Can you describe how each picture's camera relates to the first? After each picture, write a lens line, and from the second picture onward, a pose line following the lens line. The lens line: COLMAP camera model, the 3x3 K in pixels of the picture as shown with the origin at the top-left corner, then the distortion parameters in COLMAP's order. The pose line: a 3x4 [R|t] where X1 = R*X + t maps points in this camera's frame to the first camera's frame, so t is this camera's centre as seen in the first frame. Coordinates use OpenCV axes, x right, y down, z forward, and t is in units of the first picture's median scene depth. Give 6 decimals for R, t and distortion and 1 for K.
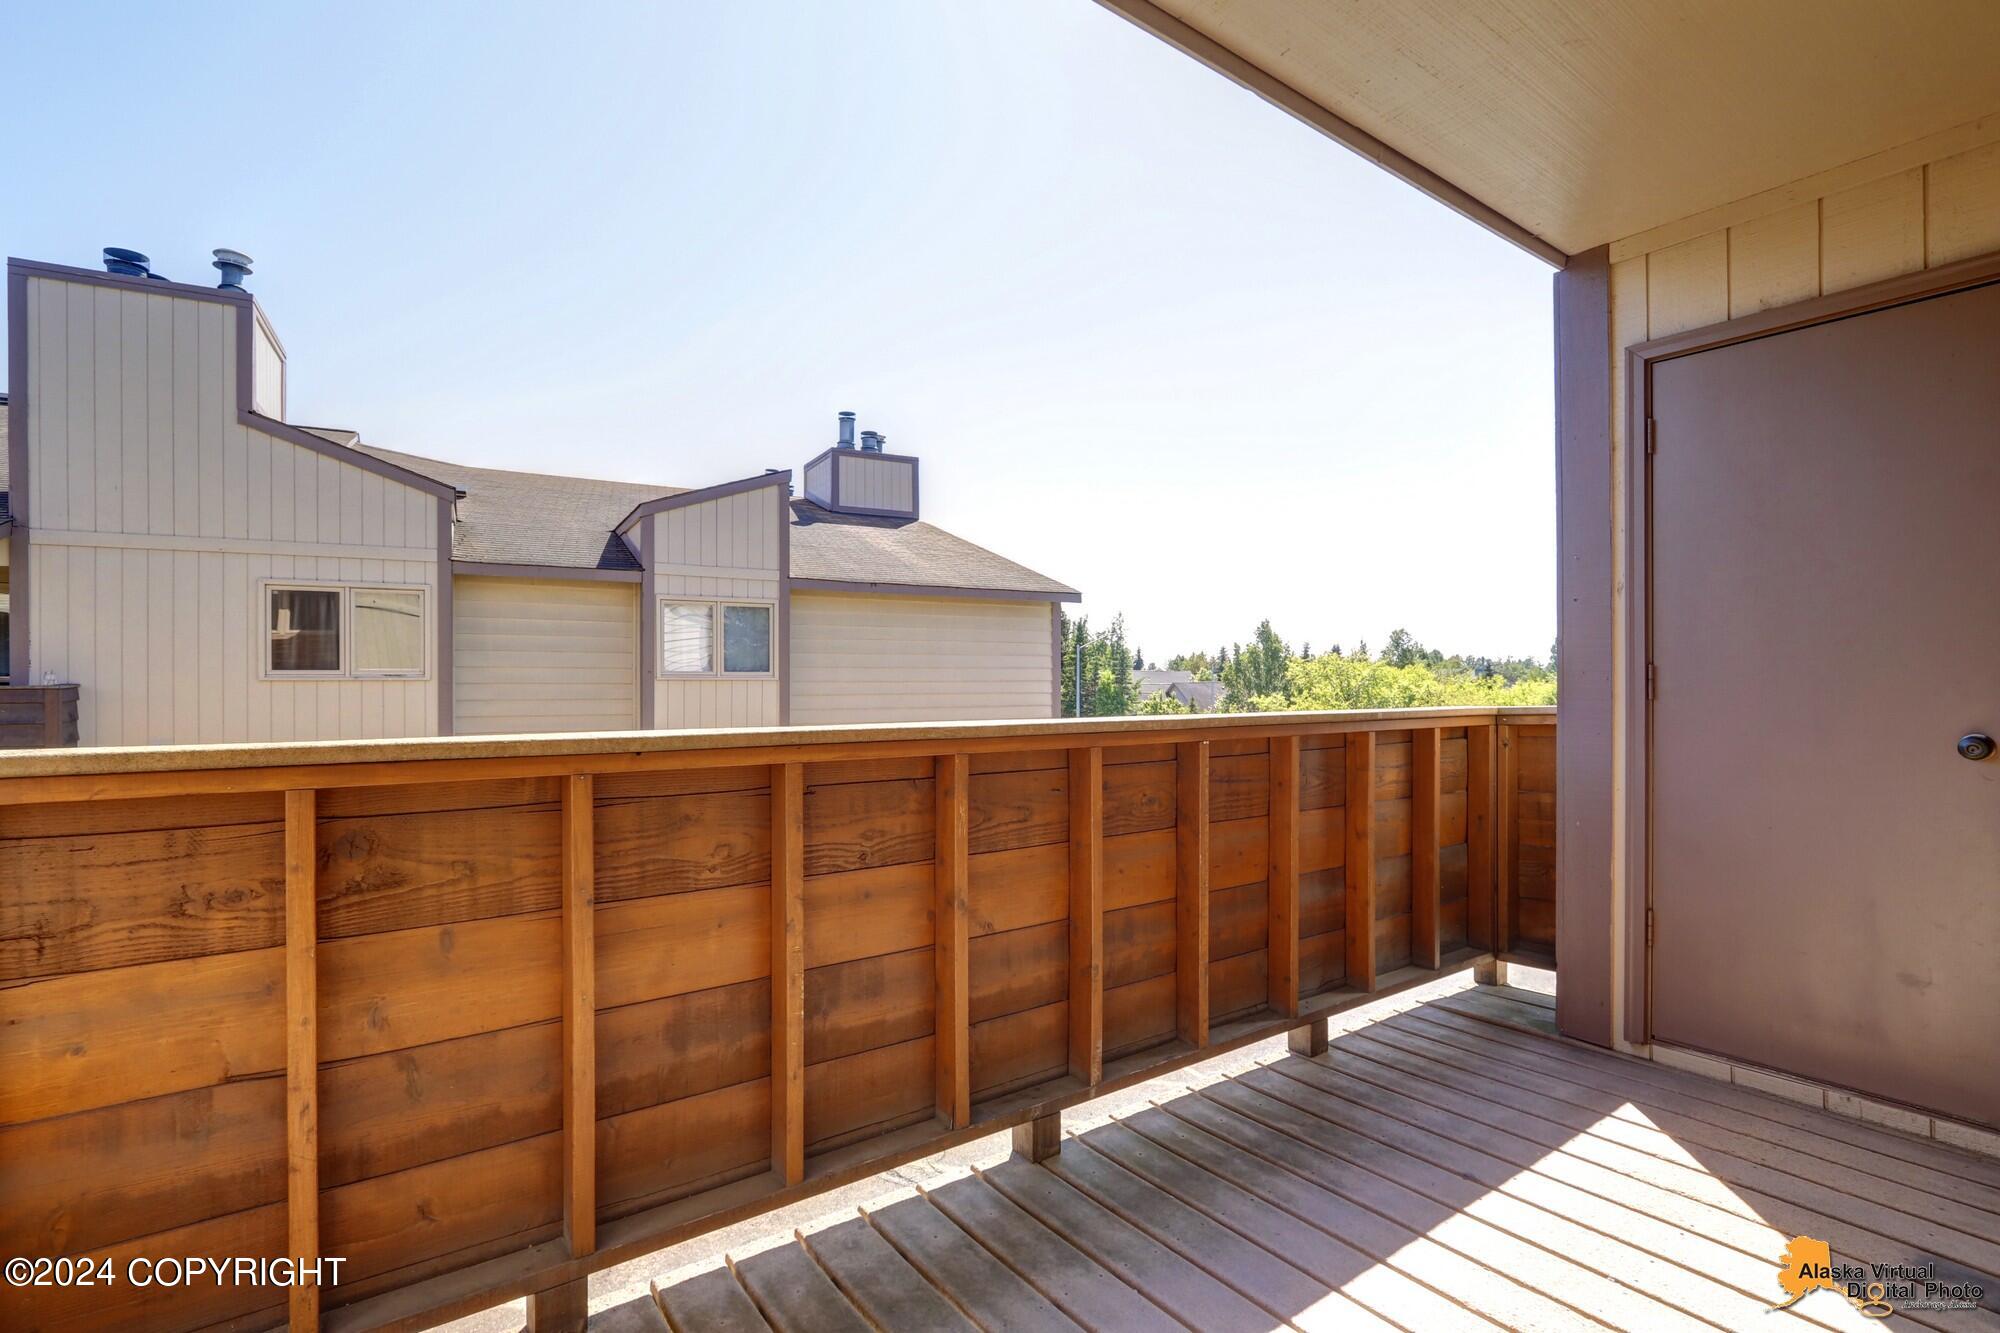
lens RADIAL K [[953.2, 0, 1000.0], [0, 953.2, 666.5], [0, 0, 1]] dist [-0.000545, -0.000048]
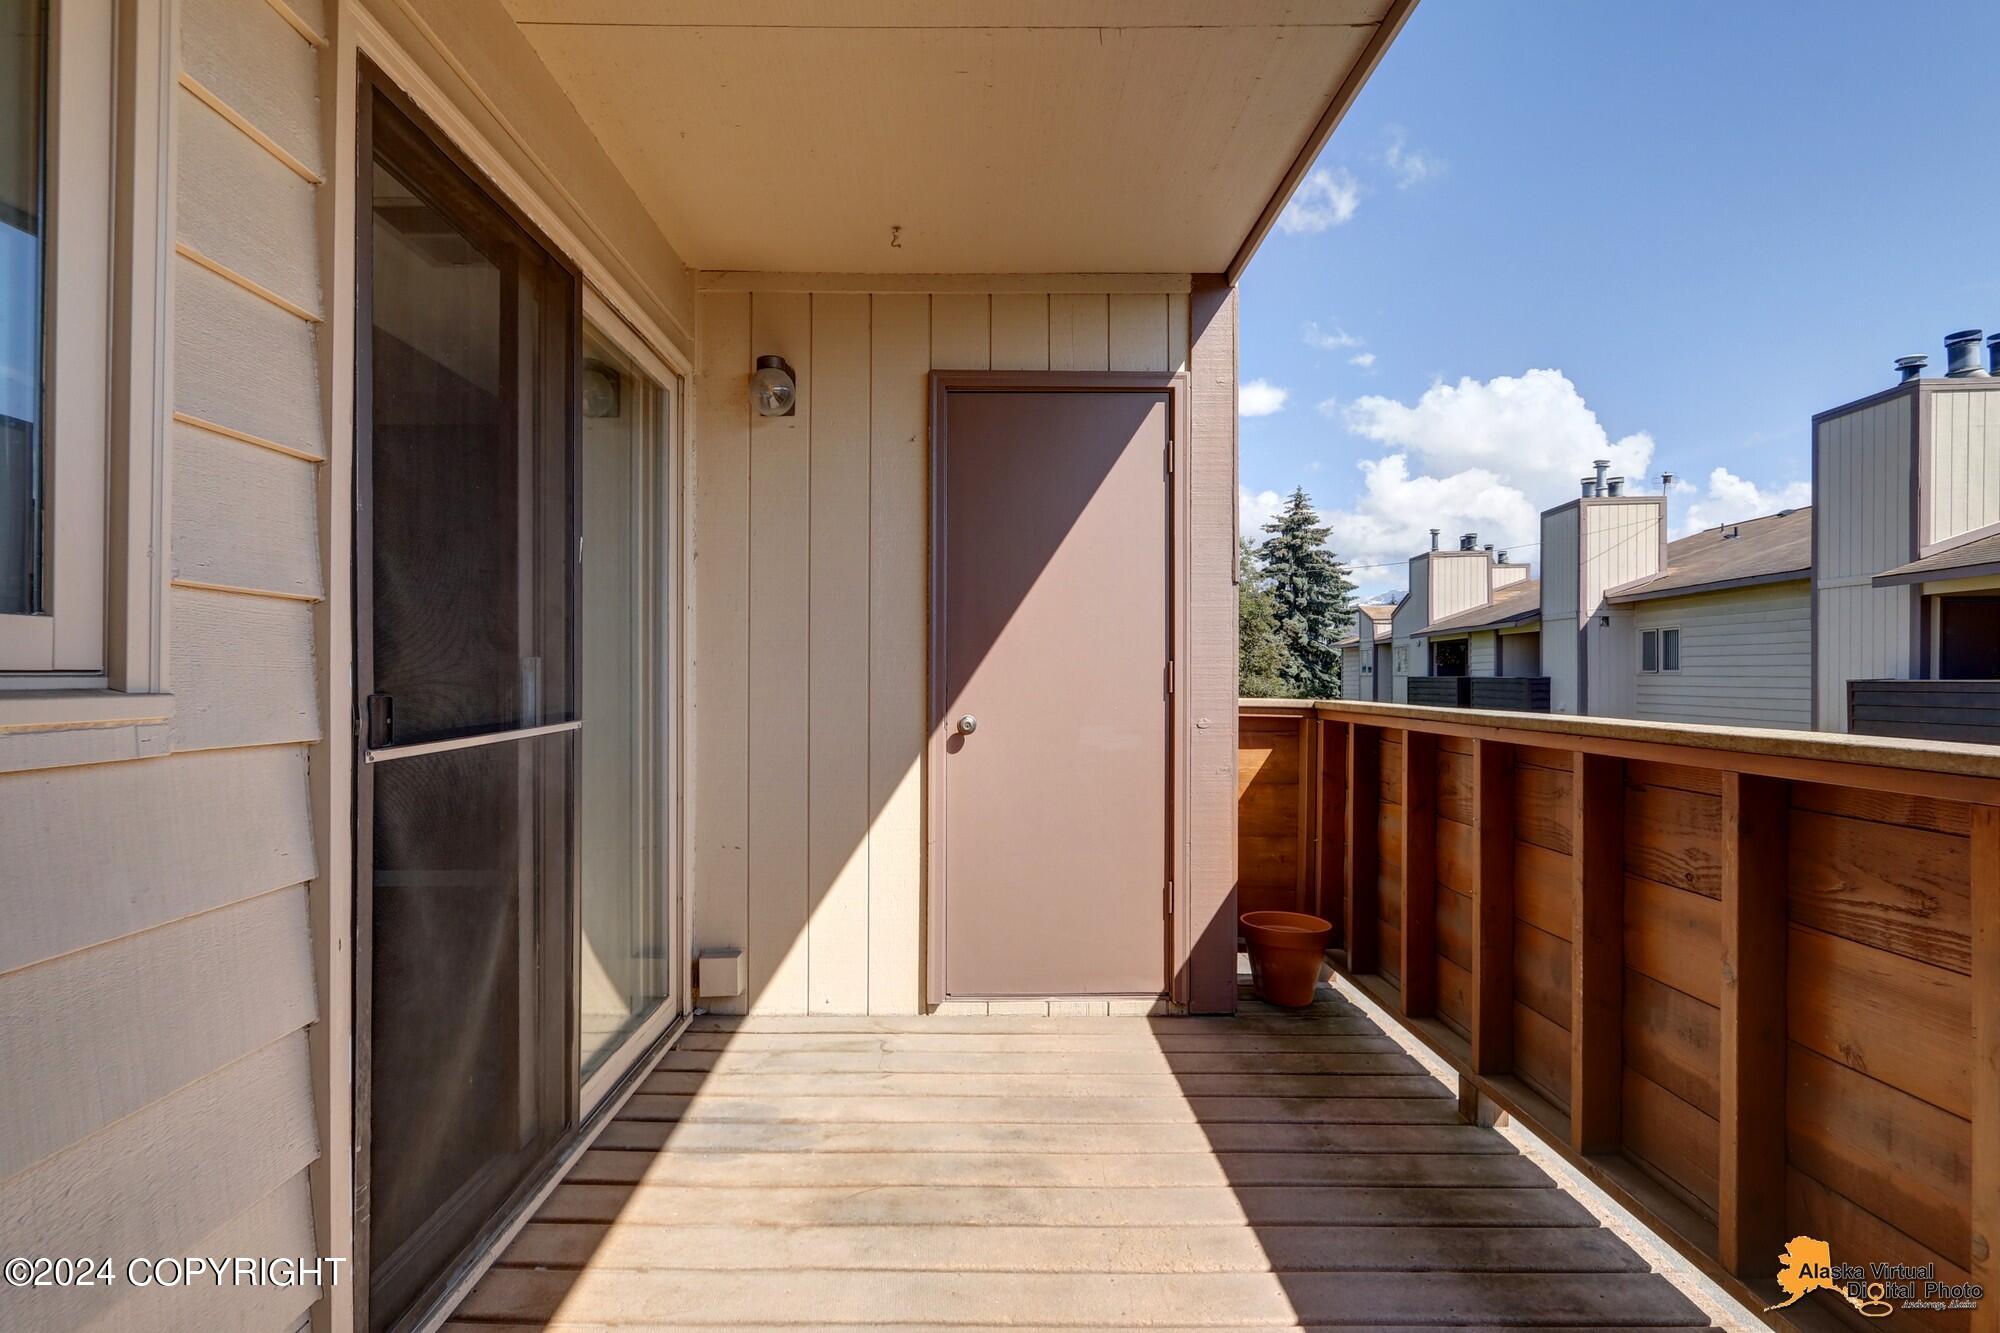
lens RADIAL K [[953.2, 0, 1000.0], [0, 953.2, 666.5], [0, 0, 1]] dist [-0.000545, -0.000048]
pose [[-0.574676, -0.014794, -0.818247, 0.961148], [0.000410, 0.999831, -0.018365, 0.025016], [0.818381, -0.010889, -0.574573, 1.024179]]
